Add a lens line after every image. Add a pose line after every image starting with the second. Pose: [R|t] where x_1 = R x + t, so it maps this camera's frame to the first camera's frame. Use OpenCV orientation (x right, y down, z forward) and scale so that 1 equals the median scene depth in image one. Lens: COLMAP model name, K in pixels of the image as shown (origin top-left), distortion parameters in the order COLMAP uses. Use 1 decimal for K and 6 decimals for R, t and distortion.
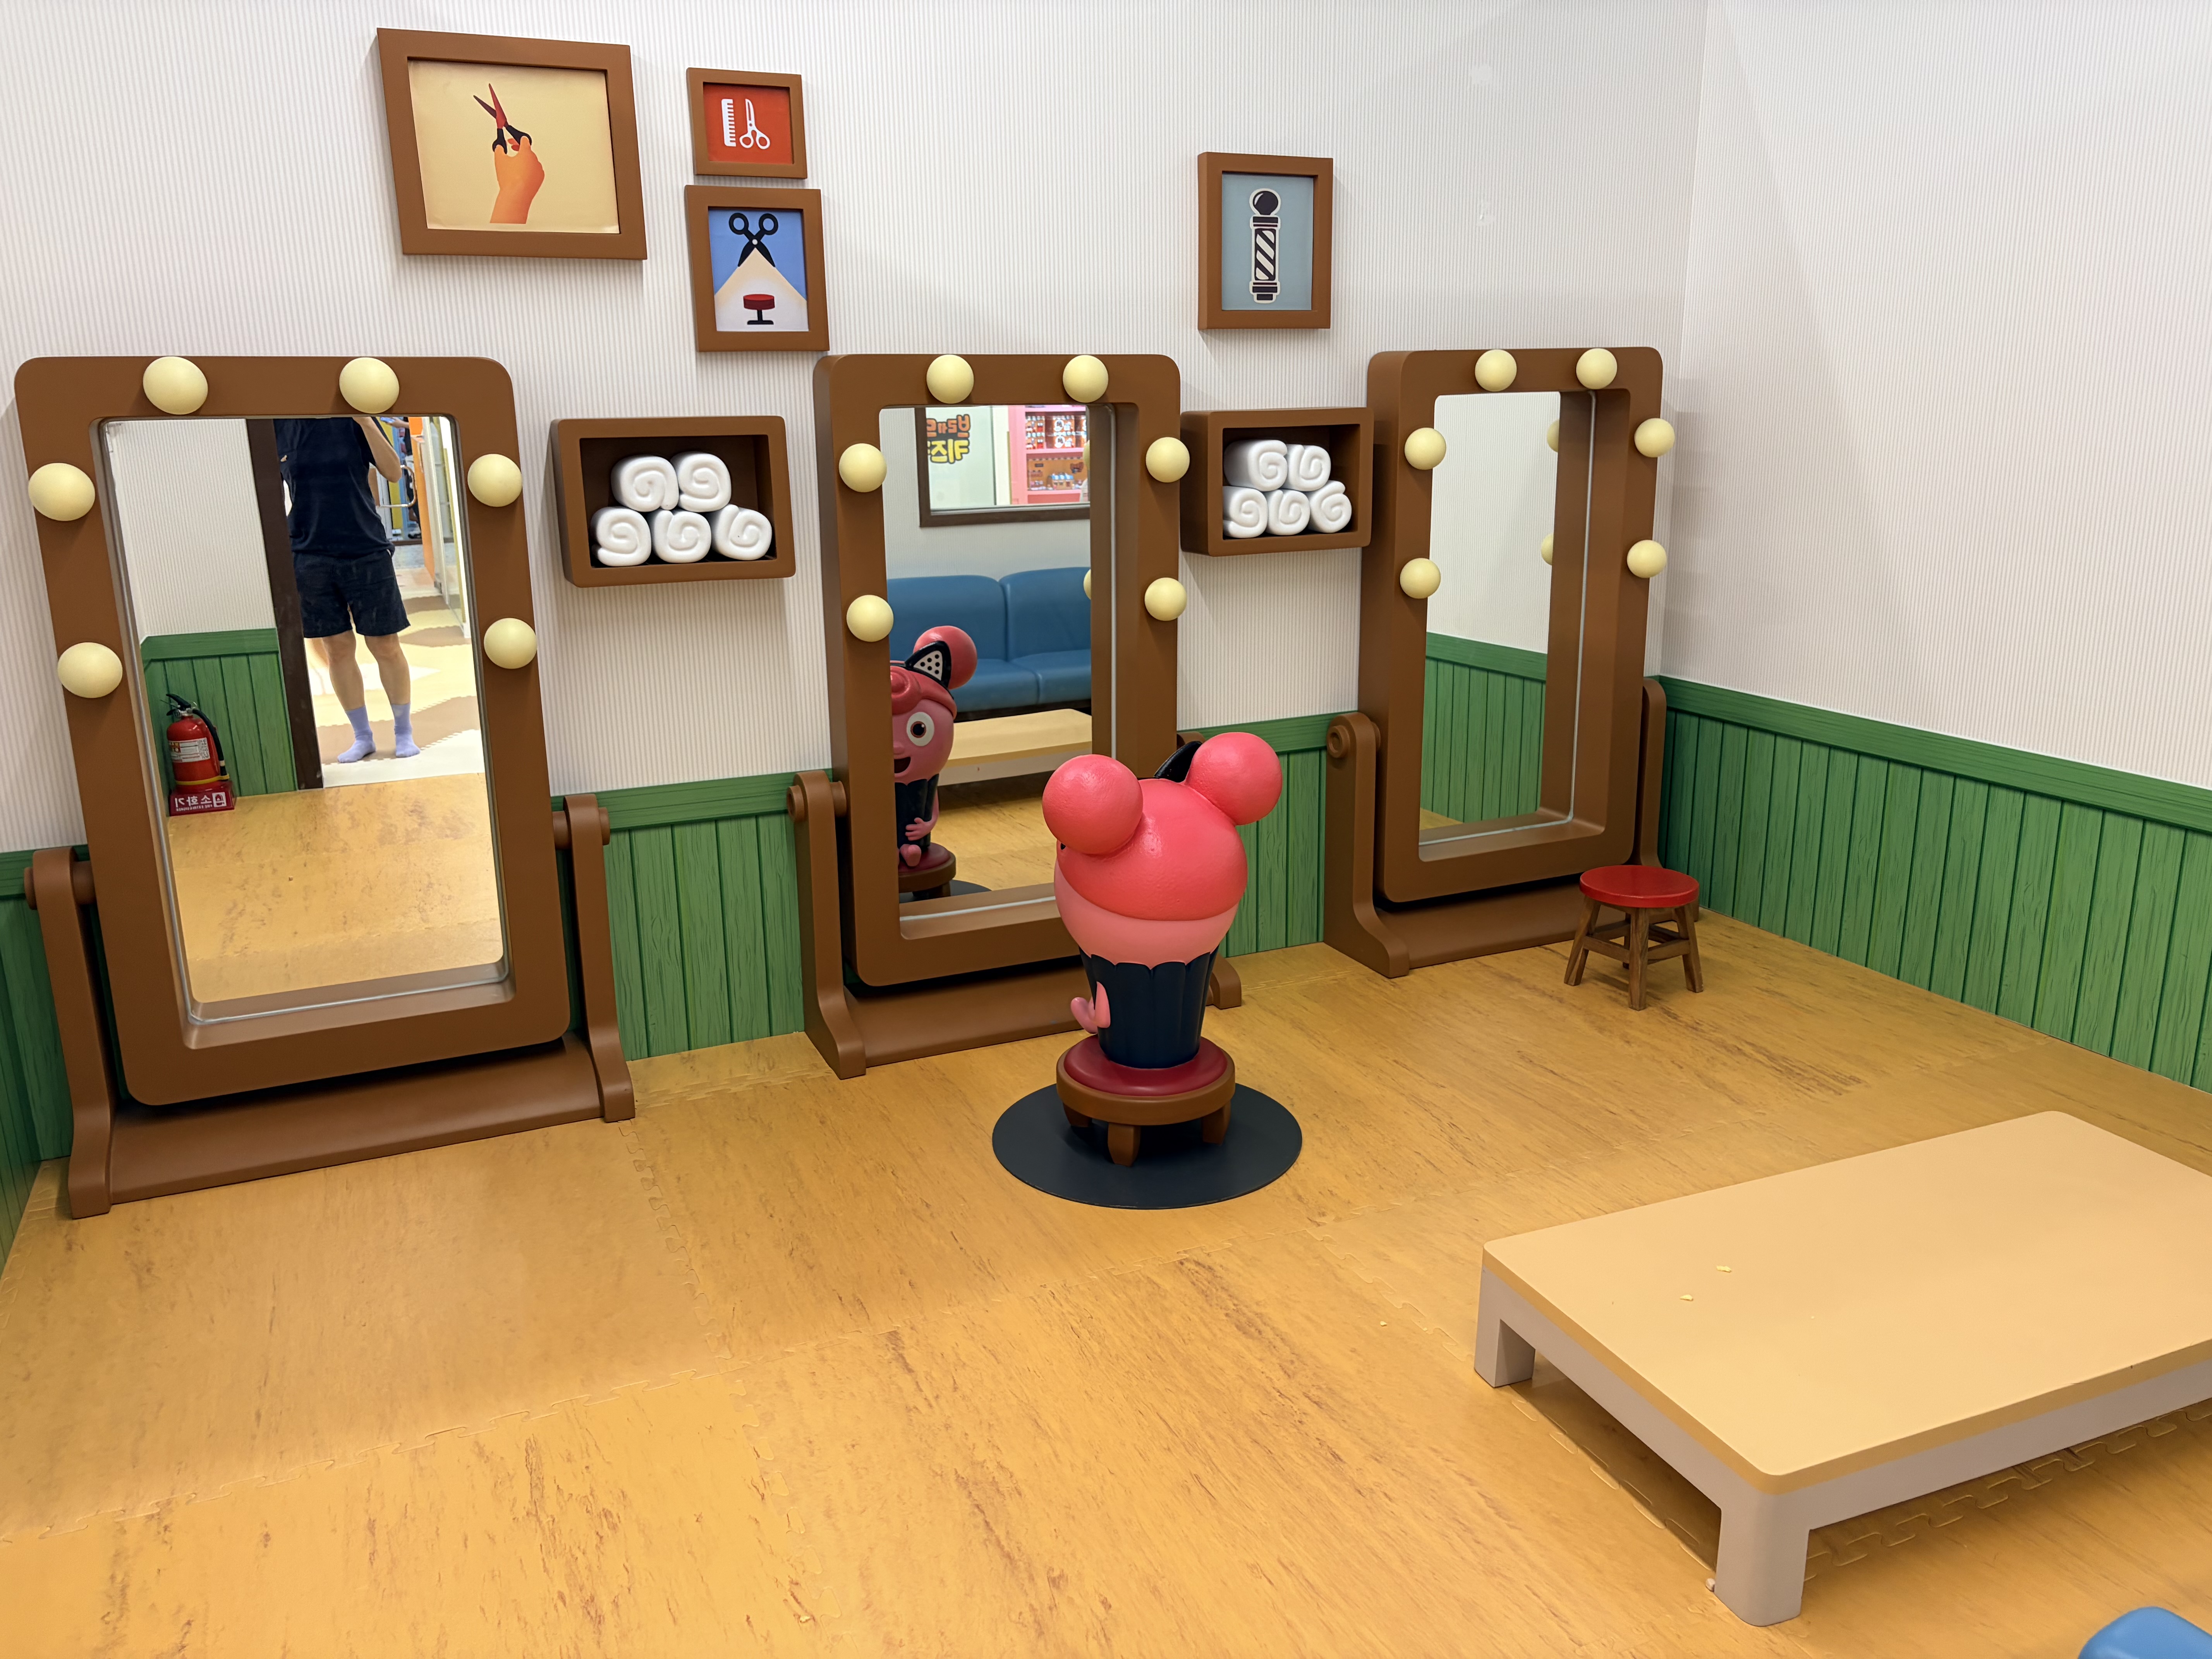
lens RADIAL K [[1696.9, 0, 1086.5], [0, 1696.9, 859.5], [0, 0, 1]] dist [0.049999, -0.068379]
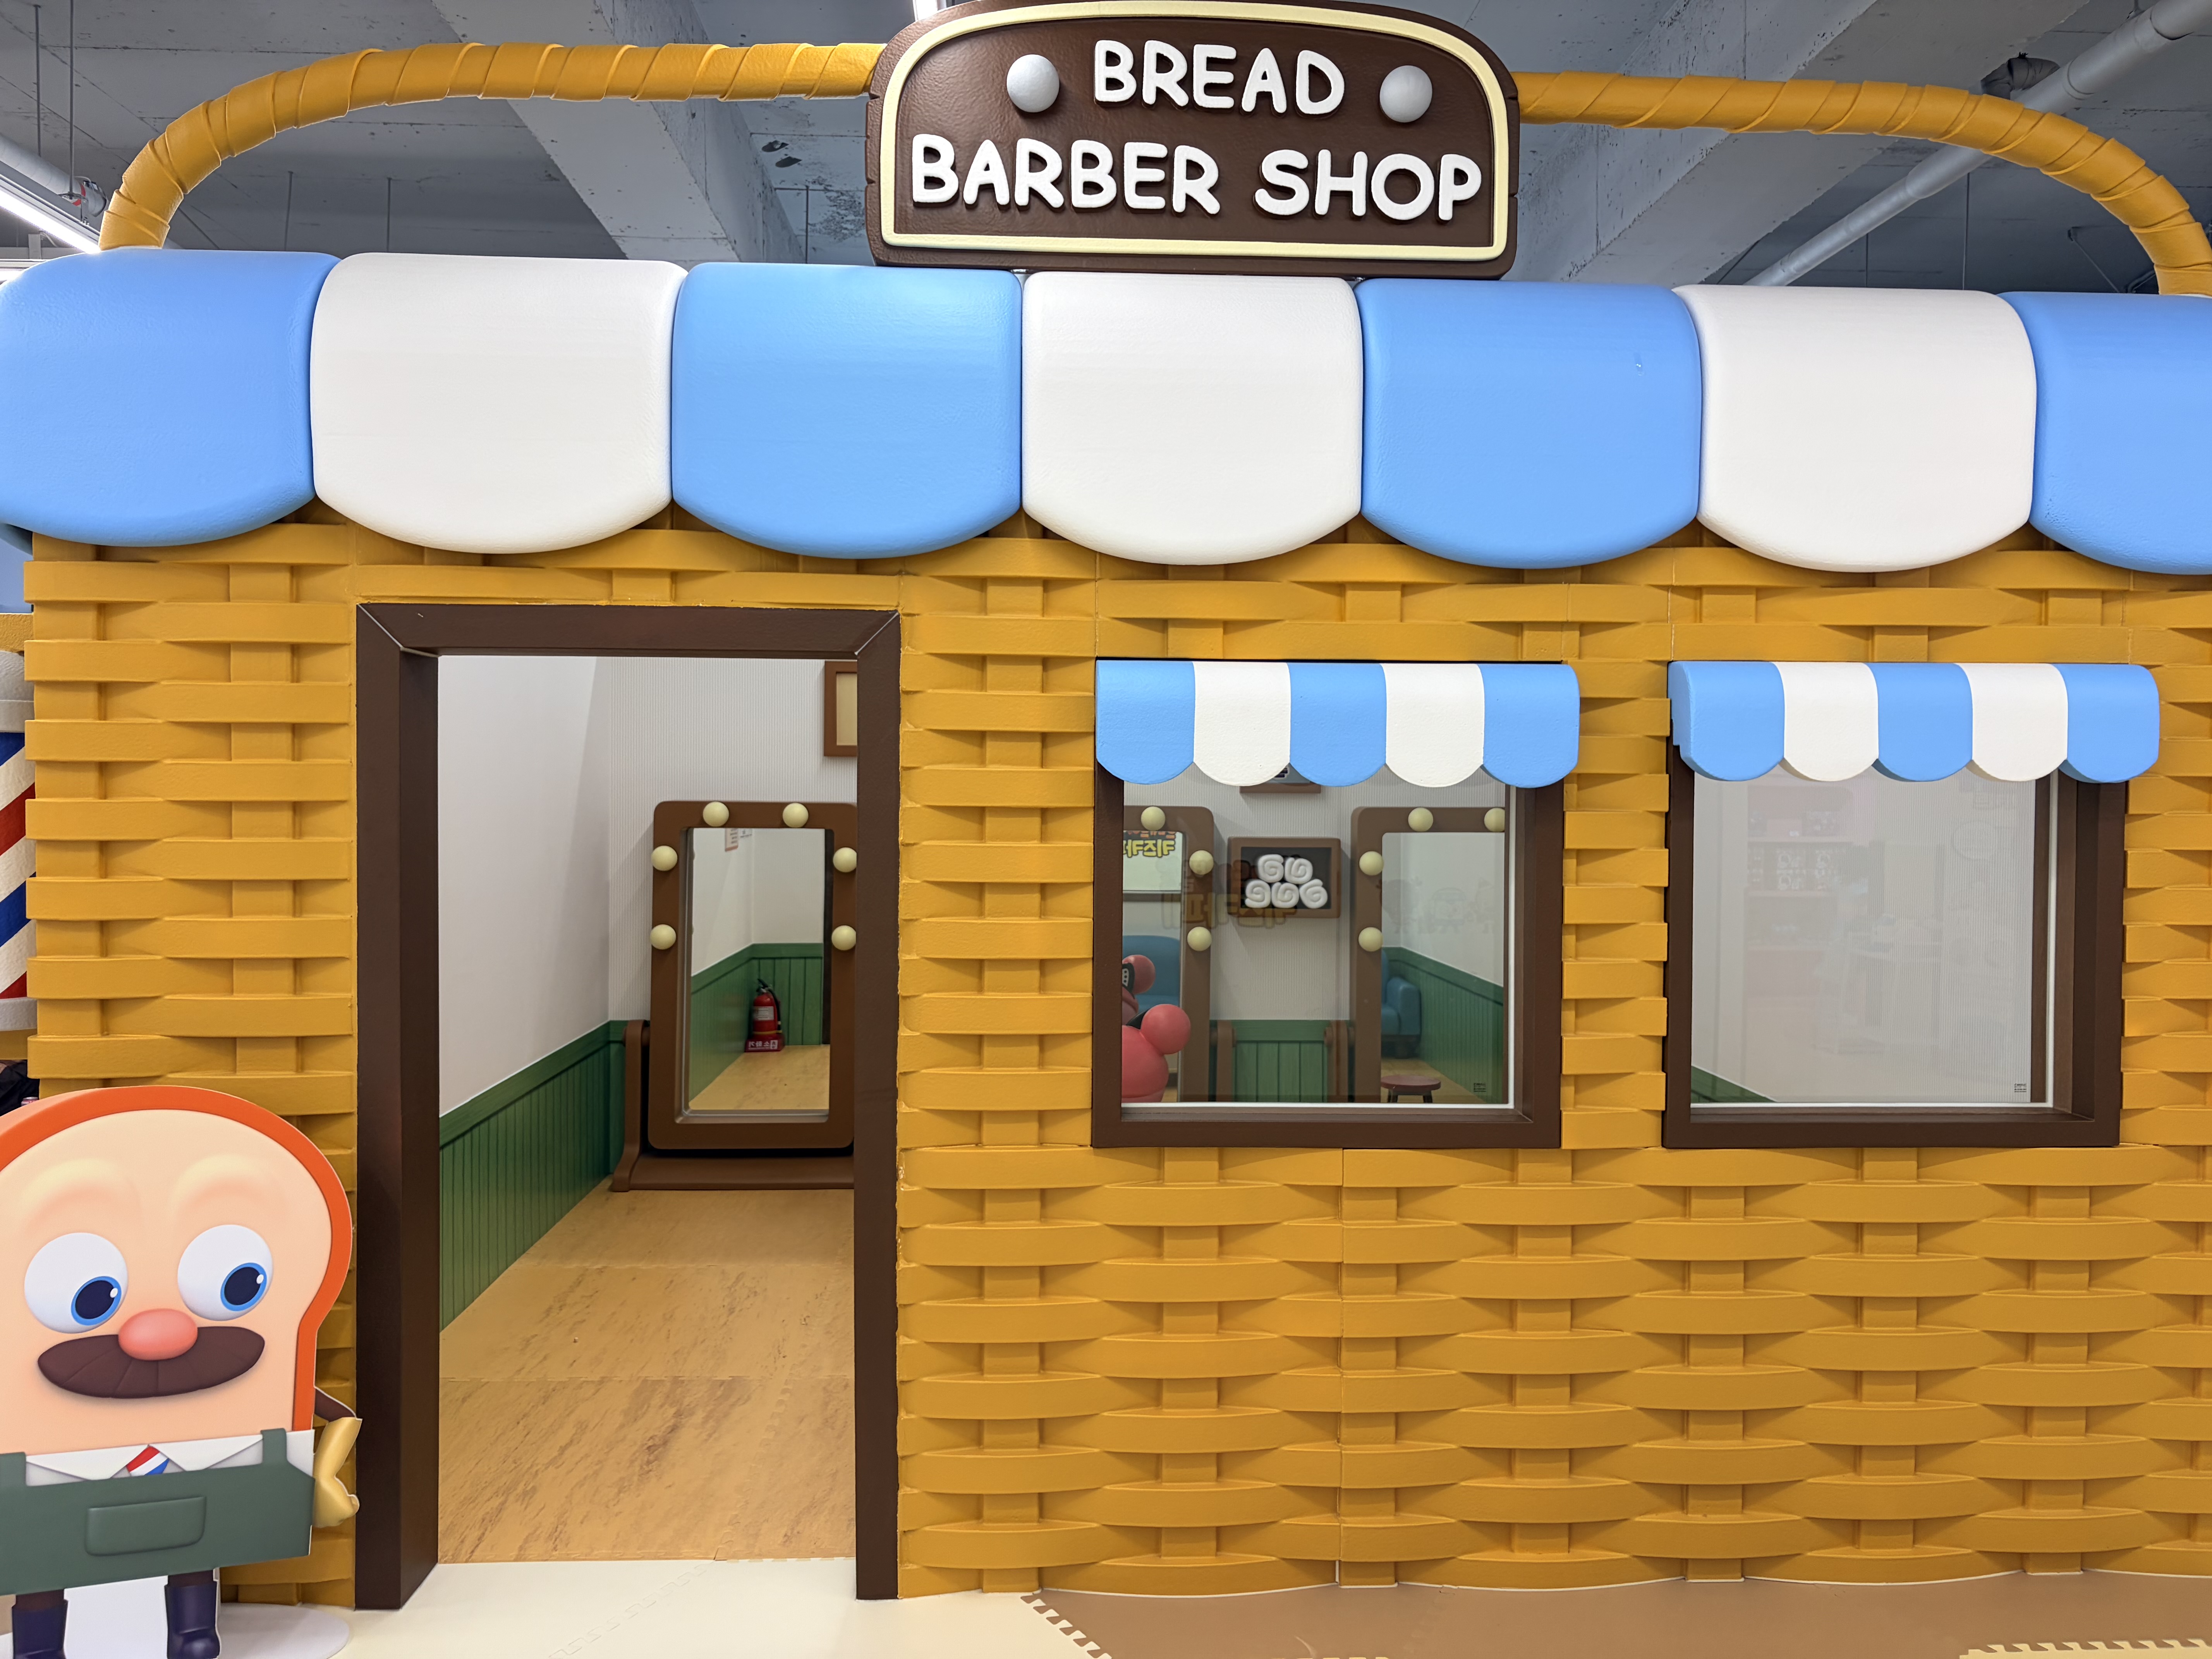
lens RADIAL K [[1696.9, 0, 1086.5], [0, 1696.9, 859.5], [0, 0, 1]] dist [0.049999, -0.068379]
pose [[0.931817, 0.040853, -0.360621, 0.547910], [-0.117913, 0.973817, -0.194361, 0.117007], [0.343239, 0.223631, 0.912237, -0.639552]]
